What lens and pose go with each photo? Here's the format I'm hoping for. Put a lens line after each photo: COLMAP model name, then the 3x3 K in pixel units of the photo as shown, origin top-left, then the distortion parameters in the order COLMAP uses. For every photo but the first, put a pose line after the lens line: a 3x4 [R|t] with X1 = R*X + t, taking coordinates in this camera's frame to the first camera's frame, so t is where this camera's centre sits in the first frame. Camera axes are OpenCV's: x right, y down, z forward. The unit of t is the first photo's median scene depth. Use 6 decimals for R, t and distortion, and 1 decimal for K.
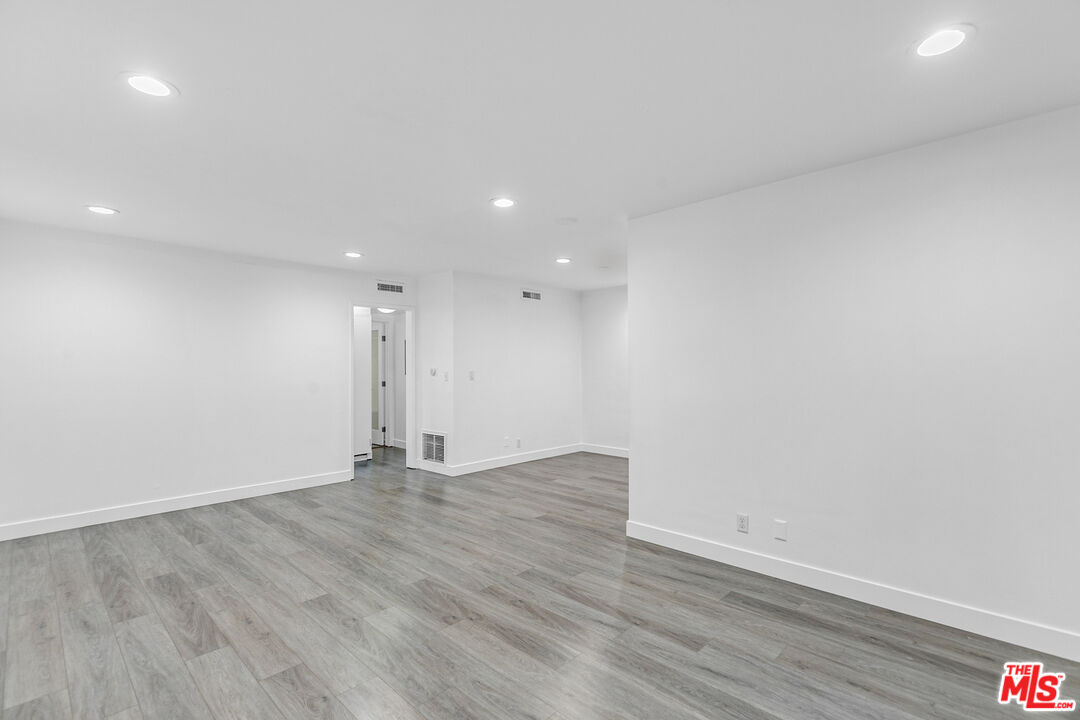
lens RADIAL K [[488.9, 0, 544.6], [0, 488.9, 360.4], [0, 0, 1]] dist [0.011975, -0.002354]
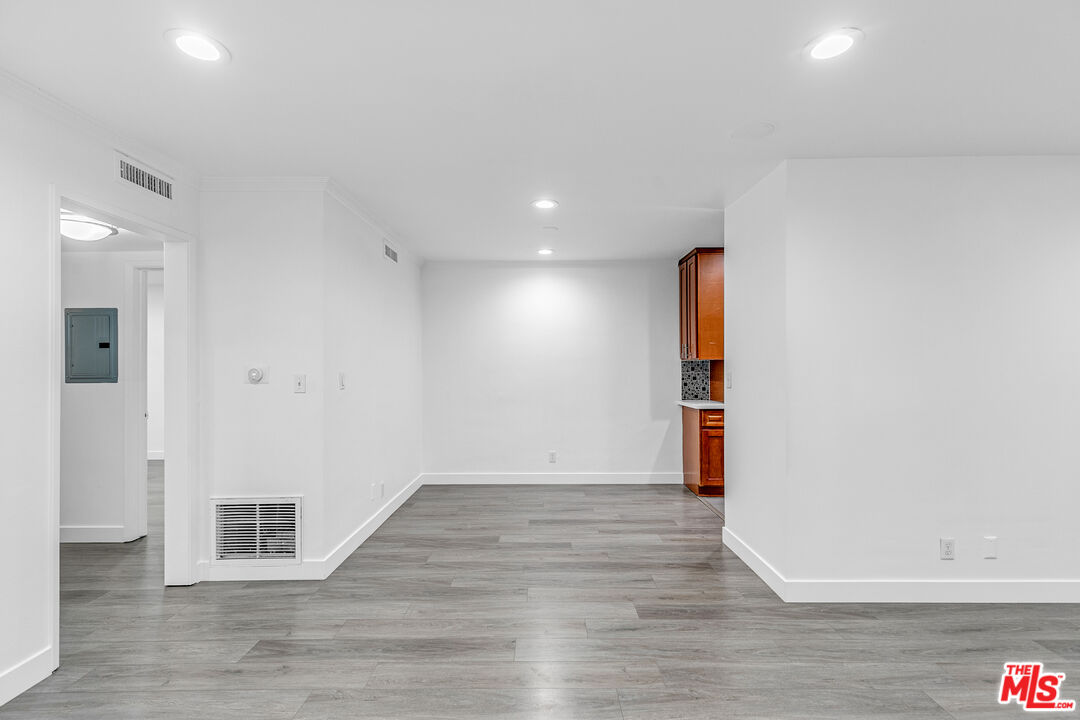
lens RADIAL K [[488.9, 0, 542.1], [0, 488.9, 359.3], [0, 0, 1]] dist [0.011975, -0.002354]
pose [[0.724980, 0.013015, 0.688647, -0.694929], [-0.009544, 0.999915, -0.008850, 0.018111], [-0.688704, -0.000156, 0.725043, 0.864509]]
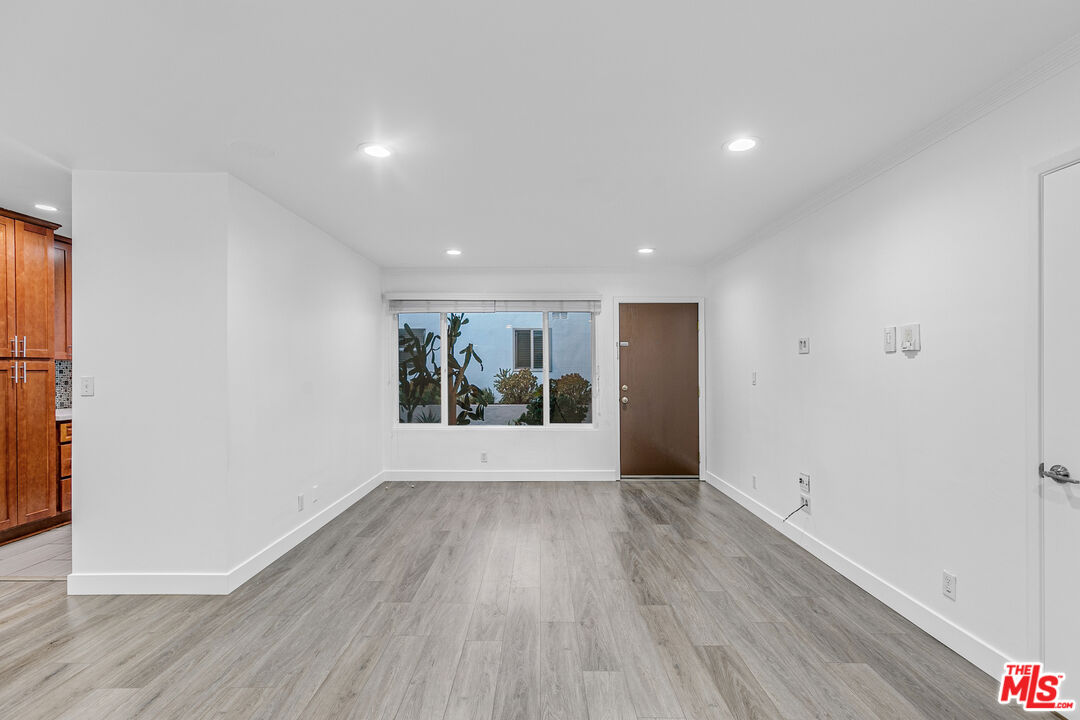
lens RADIAL K [[497.0, 0, 534.2], [0, 497.0, 370.6], [0, 0, 1]] dist [0.010167, 0.000240]
pose [[-0.679725, 0.002262, 0.733463, -0.843872], [-0.006724, 0.999934, -0.009315, 0.024964], [-0.733436, -0.011263, -0.679665, 1.403345]]
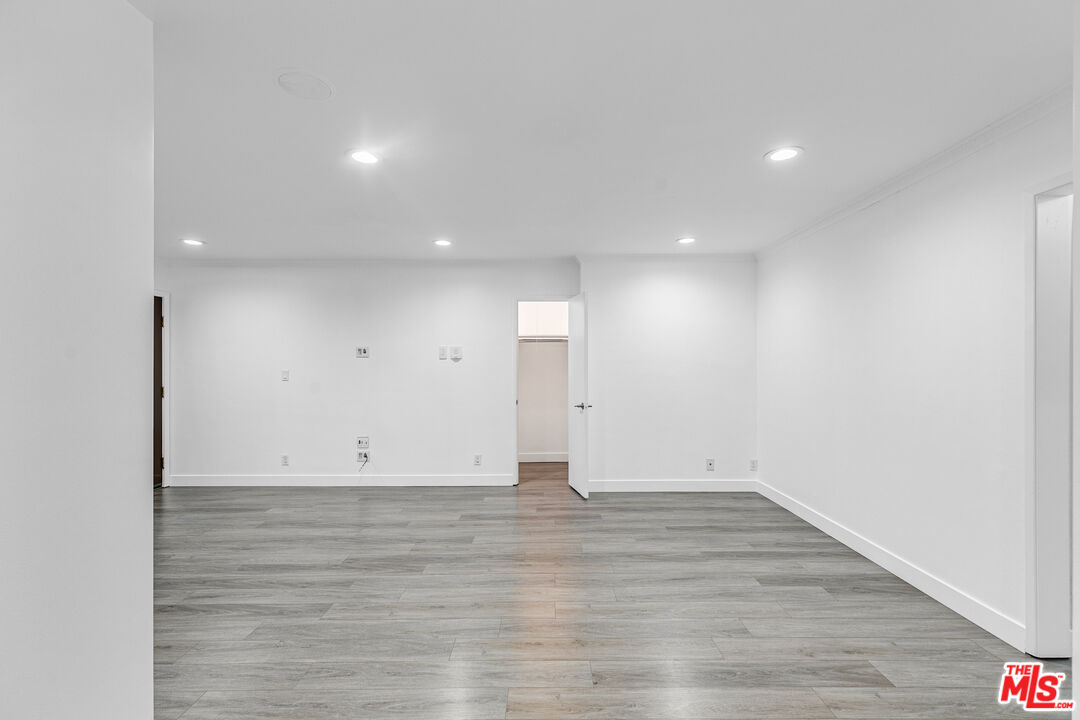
lens RADIAL K [[488.9, 0, 547.6], [0, 488.9, 362.2], [0, 0, 1]] dist [0.011975, -0.002354]
pose [[-0.725218, 0.000786, -0.688519, 0.260192], [0.017758, 0.999688, -0.017564, 0.027388], [0.688290, -0.024965, -0.725006, 1.846447]]
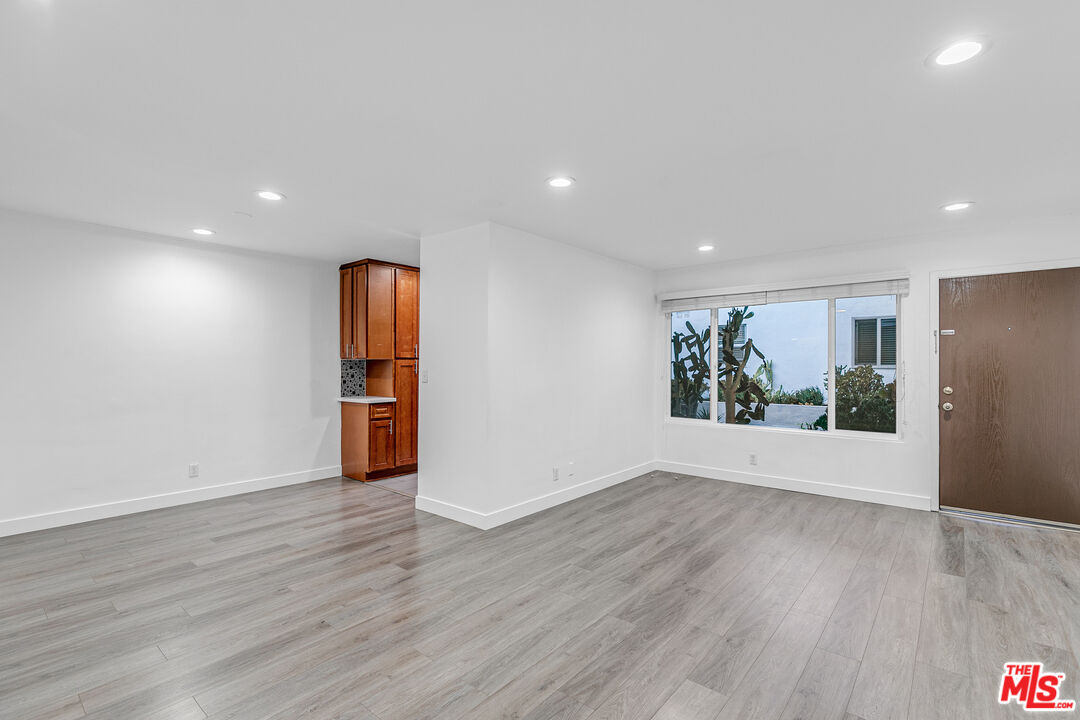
lens RADIAL K [[488.9, 0, 547.3], [0, 488.9, 364.8], [0, 0, 1]] dist [0.011975, -0.002354]
pose [[-0.064561, 0.004873, 0.997902, -1.022223], [-0.014218, 0.999882, -0.005803, 0.021347], [-0.997812, -0.014563, -0.064484, 1.121625]]
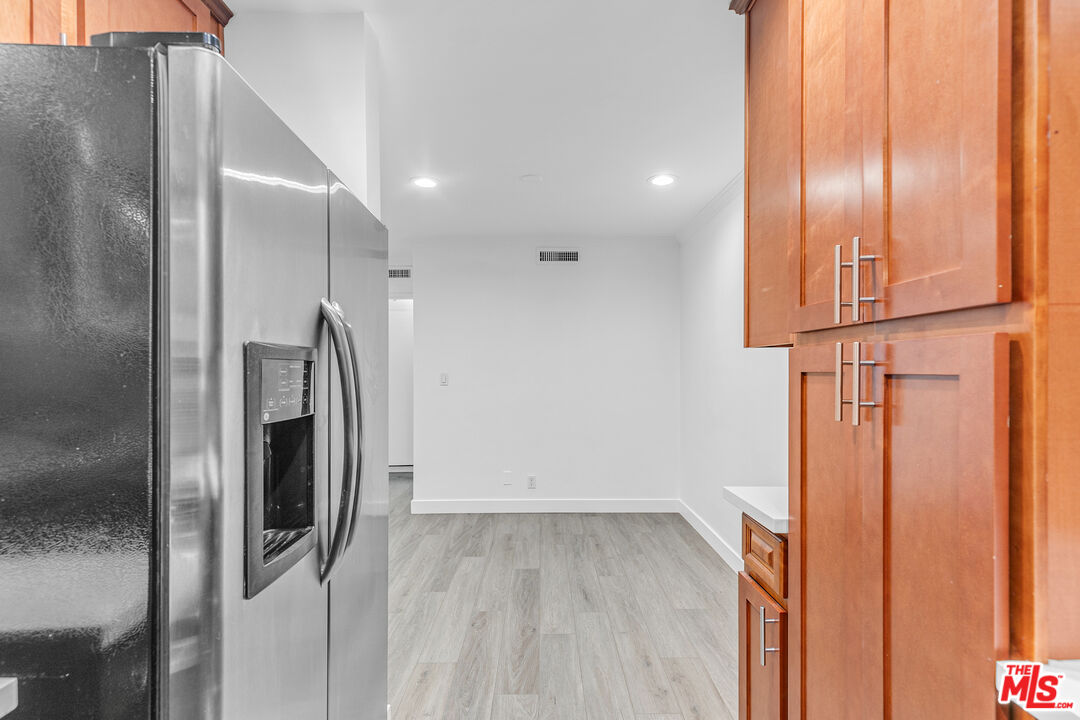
lens RADIAL K [[488.9, 0, 540.9], [0, 488.9, 364.8], [0, 0, 1]] dist [0.011975, -0.002354]
pose [[0.695976, -0.000892, -0.718064, 0.900286], [0.008645, 0.999937, 0.007137, 0.009799], [0.718013, -0.011175, 0.695940, 1.141766]]
